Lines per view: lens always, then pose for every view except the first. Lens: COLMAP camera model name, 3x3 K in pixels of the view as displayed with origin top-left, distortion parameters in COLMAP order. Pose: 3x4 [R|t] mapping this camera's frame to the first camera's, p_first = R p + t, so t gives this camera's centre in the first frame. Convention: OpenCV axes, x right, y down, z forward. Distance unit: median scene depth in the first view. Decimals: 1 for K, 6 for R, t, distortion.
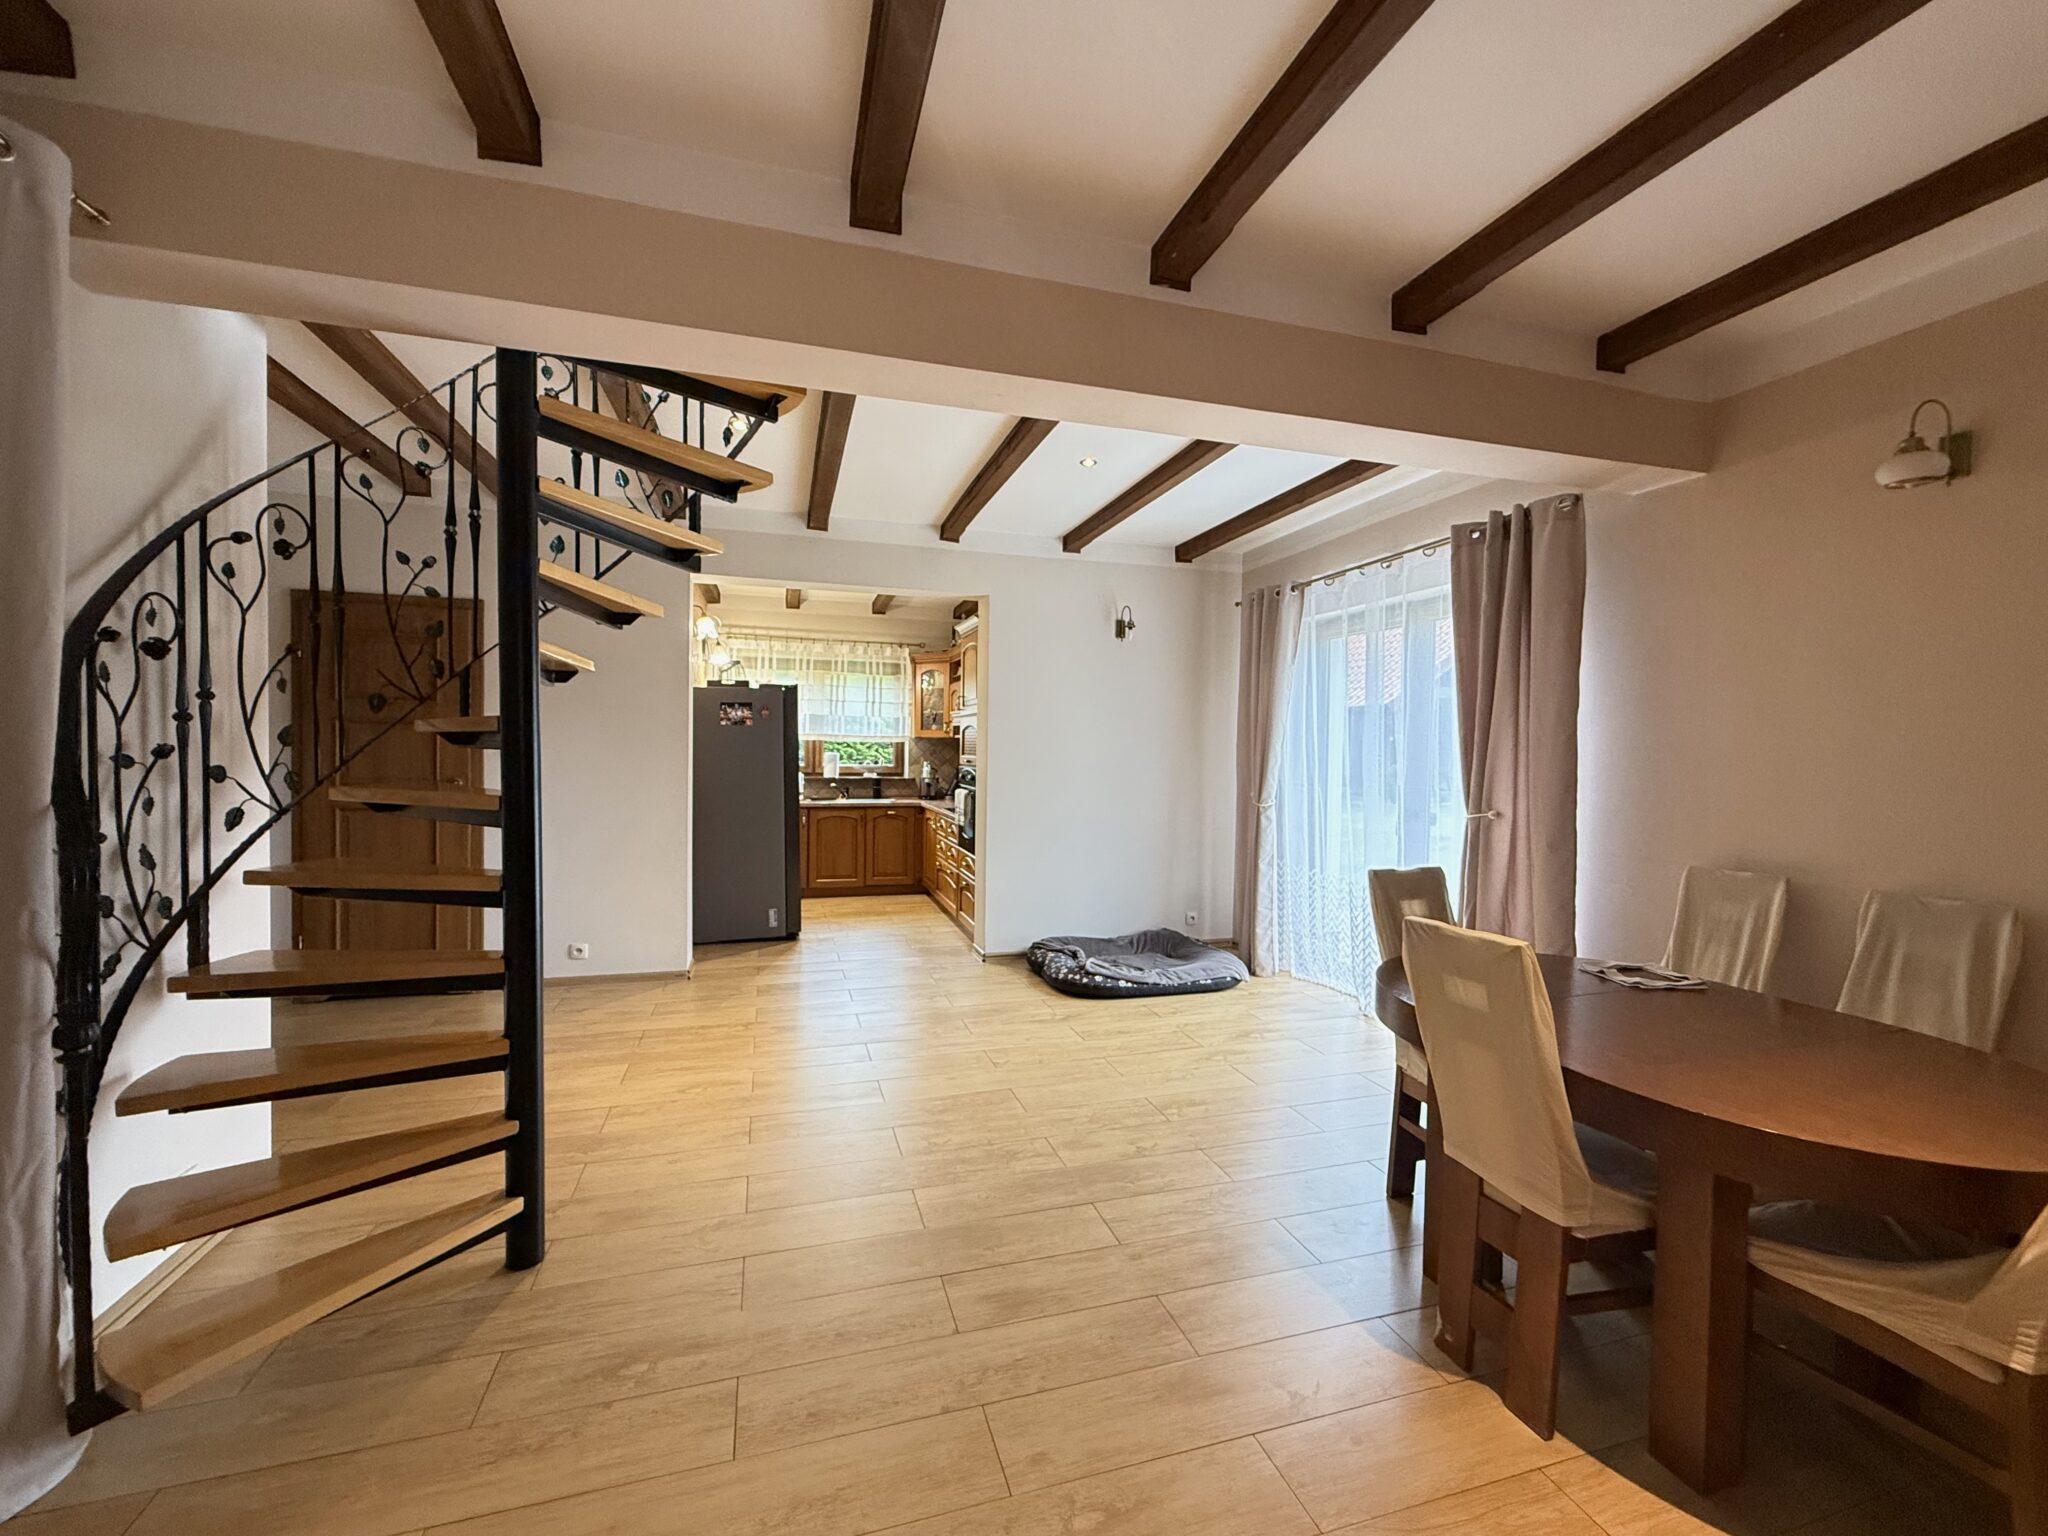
lens RADIAL K [[825.4, 0, 1024.0], [0, 825.4, 768.0], [0, 0, 1]] dist [0.001991, 0.000108]
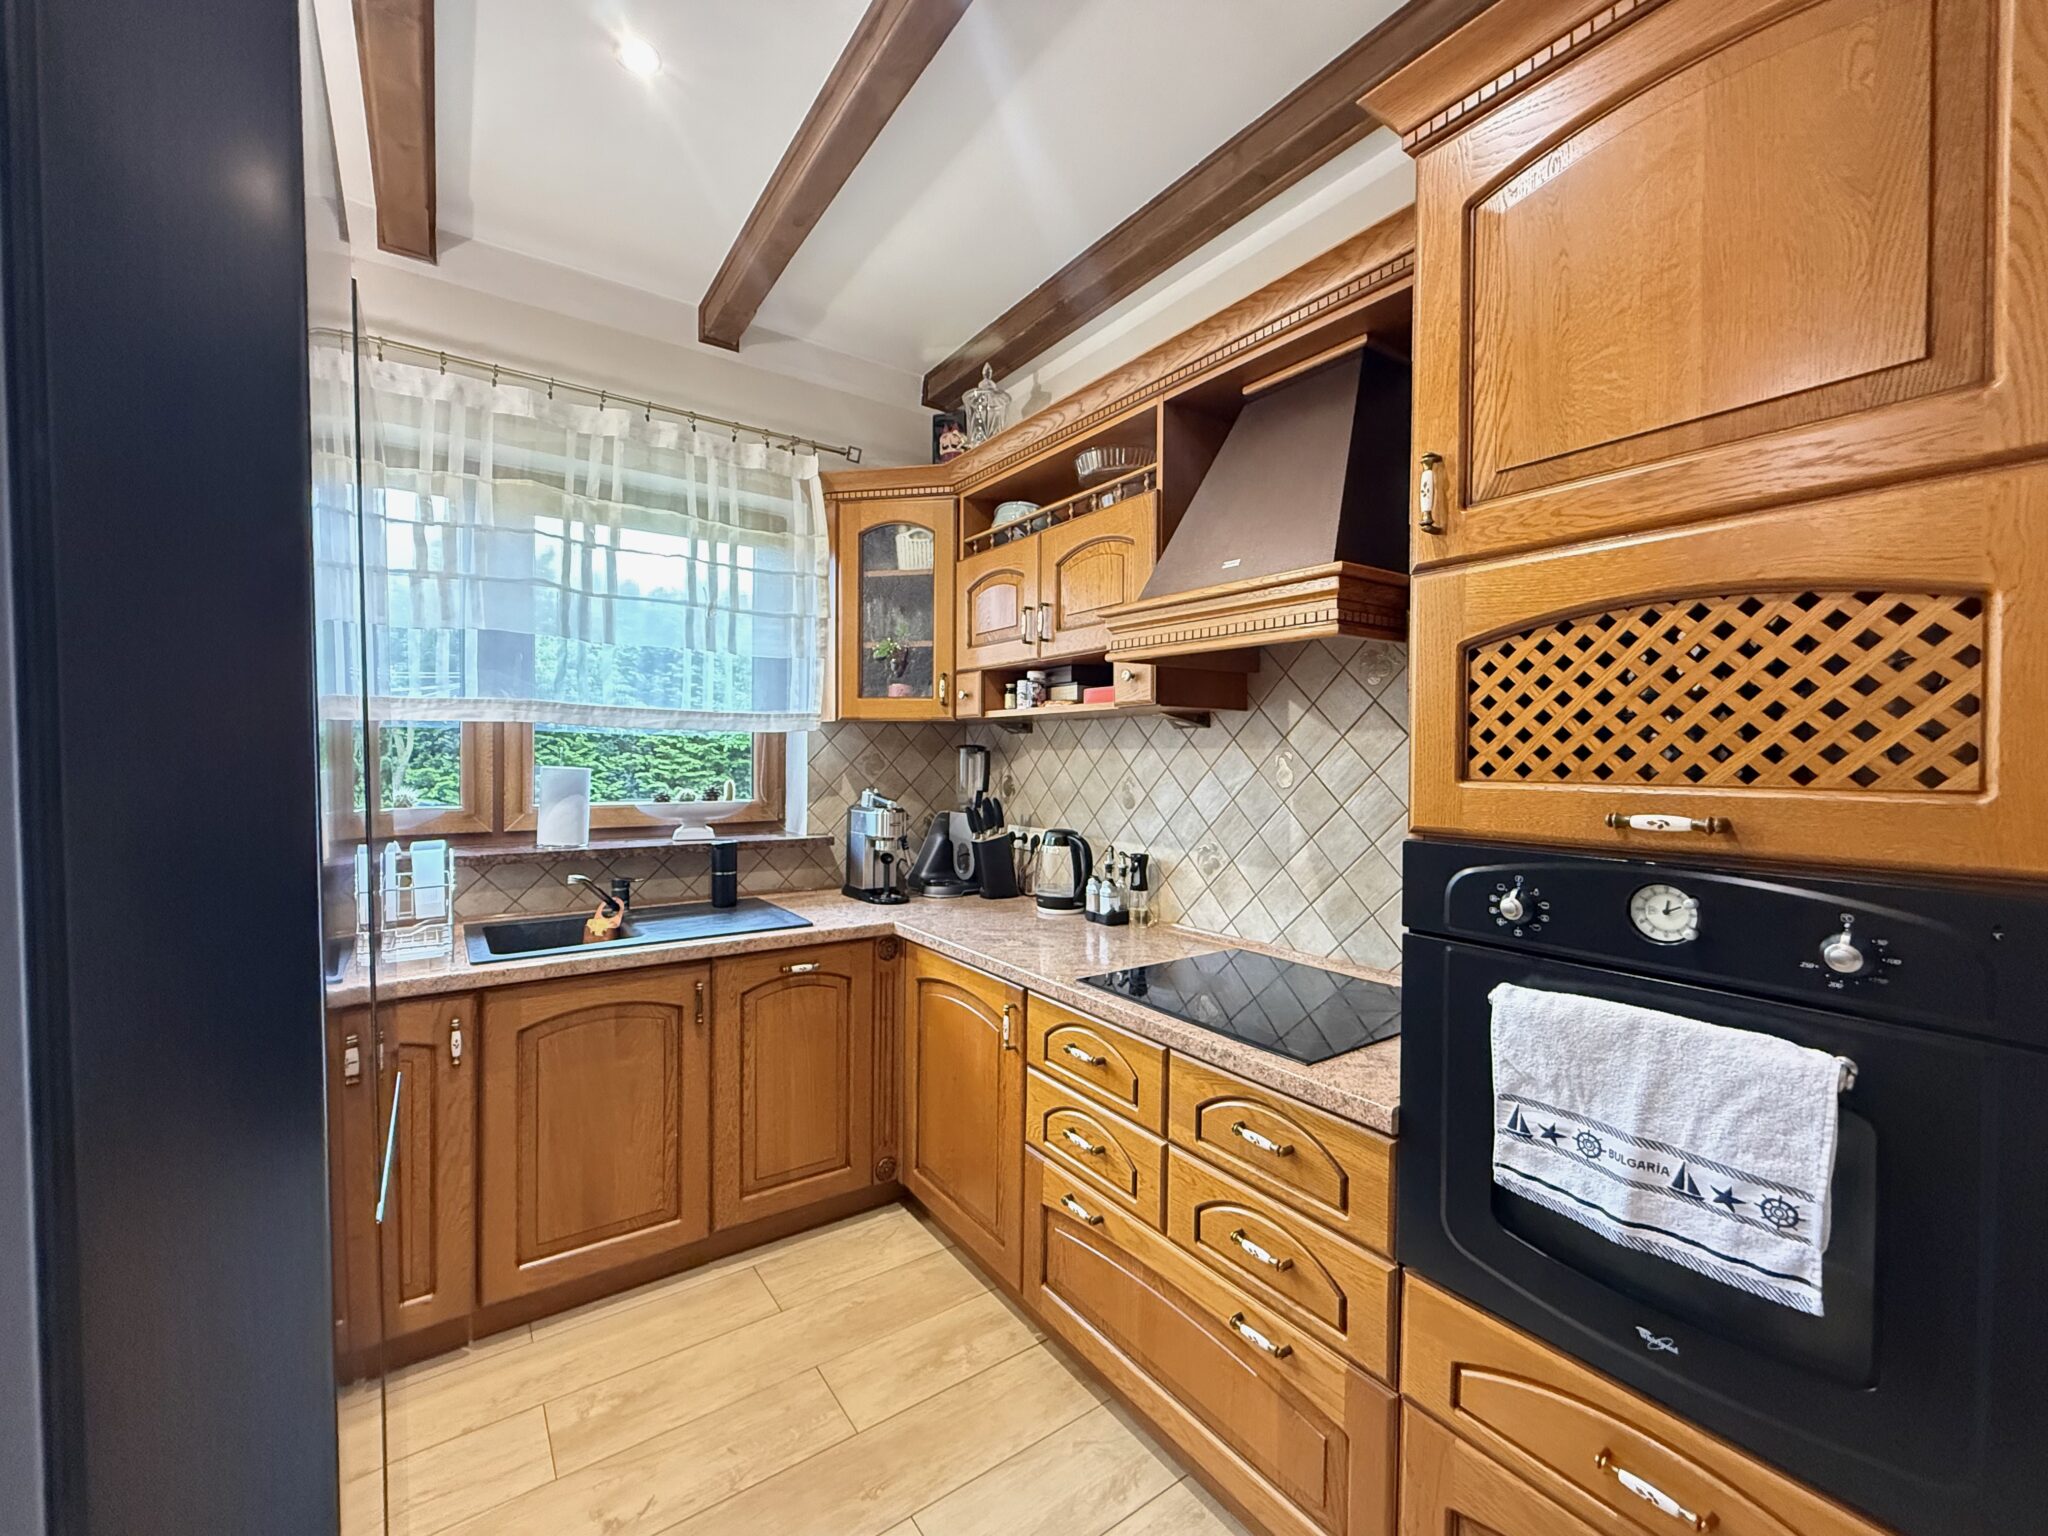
lens RADIAL K [[825.4, 0, 1024.0], [0, 825.4, 768.0], [0, 0, 1]] dist [0.001991, 0.000108]
pose [[0.943644, -0.009634, 0.330823, -0.181154], [0.013224, 0.999876, -0.008602, -0.013802], [-0.330699, 0.012492, 0.943654, 0.684897]]
